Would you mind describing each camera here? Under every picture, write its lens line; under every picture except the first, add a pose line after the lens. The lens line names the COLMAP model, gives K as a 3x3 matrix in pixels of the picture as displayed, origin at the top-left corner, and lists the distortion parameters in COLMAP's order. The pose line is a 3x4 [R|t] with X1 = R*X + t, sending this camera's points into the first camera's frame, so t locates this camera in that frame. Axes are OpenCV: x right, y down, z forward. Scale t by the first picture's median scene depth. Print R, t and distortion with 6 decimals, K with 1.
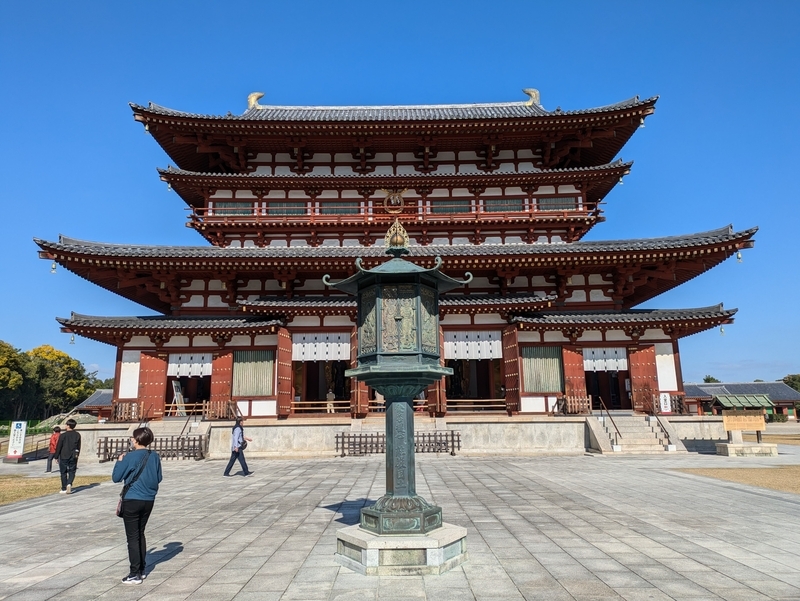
lens RADIAL K [[588.0, 0, 401.1], [0, 588.0, 299.6], [0, 0, 1]] dist [0.051200, -0.040257]
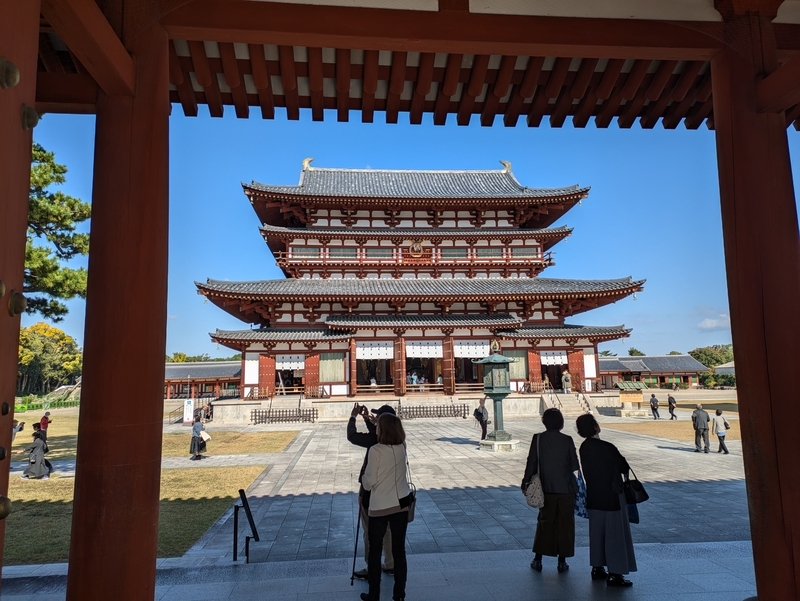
lens RADIAL K [[588.0, 0, 401.7], [0, 588.0, 300.7], [0, 0, 1]] dist [0.051200, -0.040257]
pose [[0.995605, 0.006549, 0.093419, -0.208307], [-0.012035, 0.998227, 0.058286, -0.138502], [-0.092872, -0.059154, 0.993919, -0.525966]]
